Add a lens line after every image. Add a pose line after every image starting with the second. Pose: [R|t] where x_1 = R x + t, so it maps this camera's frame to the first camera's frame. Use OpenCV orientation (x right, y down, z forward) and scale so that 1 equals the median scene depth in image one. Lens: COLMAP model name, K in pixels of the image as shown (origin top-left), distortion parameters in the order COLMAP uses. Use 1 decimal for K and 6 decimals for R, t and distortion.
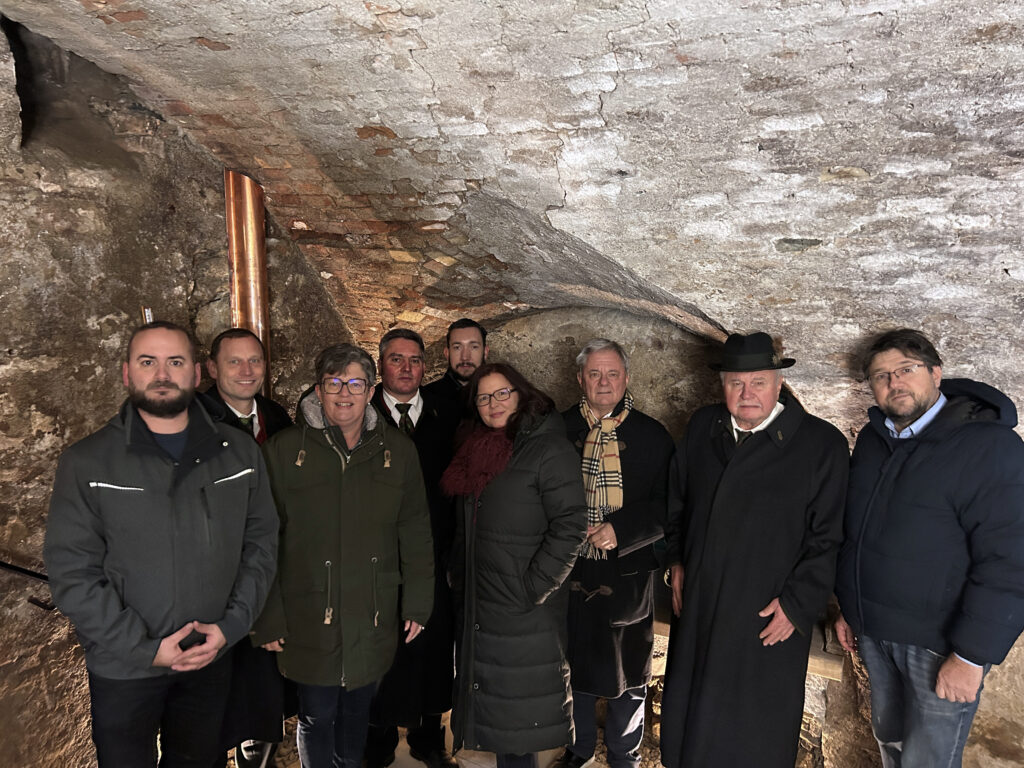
lens RADIAL K [[776.3, 0, 511.7], [0, 776.3, 382.5], [0, 0, 1]] dist [0.003713, -0.010655]
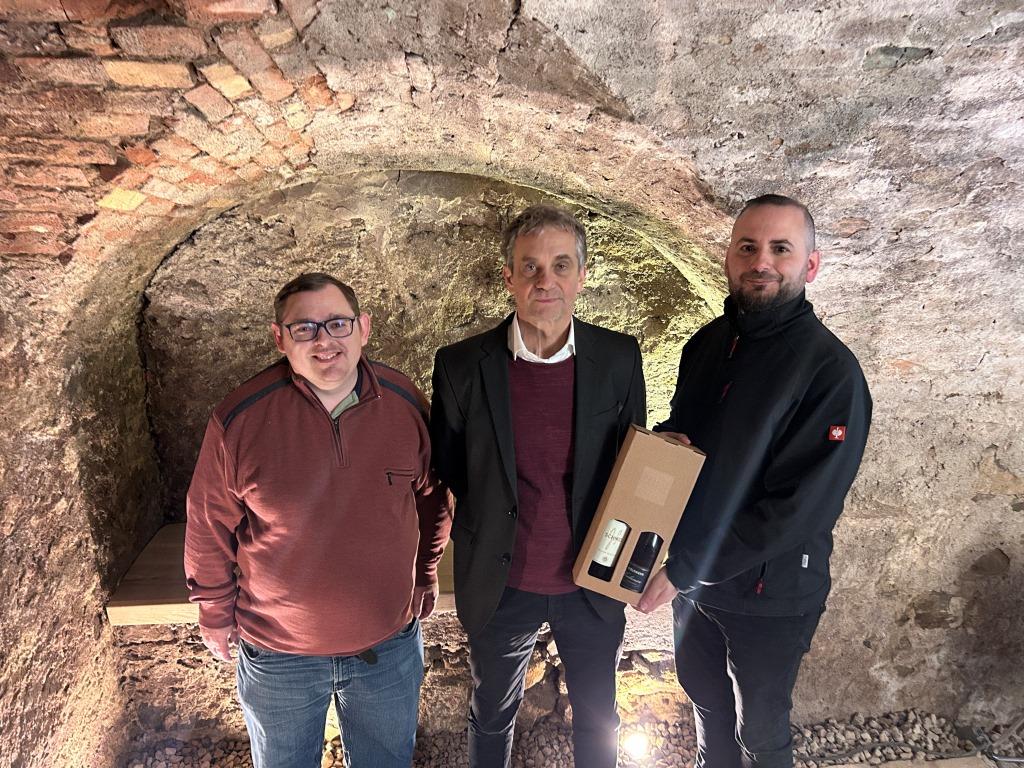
lens RADIAL K [[776.3, 0, 512.7], [0, 776.3, 386.6], [0, 0, 1]] dist [0.003713, -0.010655]
pose [[0.839743, -0.176522, 0.513489, -0.221979], [0.087400, 0.977292, 0.193032, -0.042051], [-0.535903, -0.117219, 0.836103, 0.424683]]
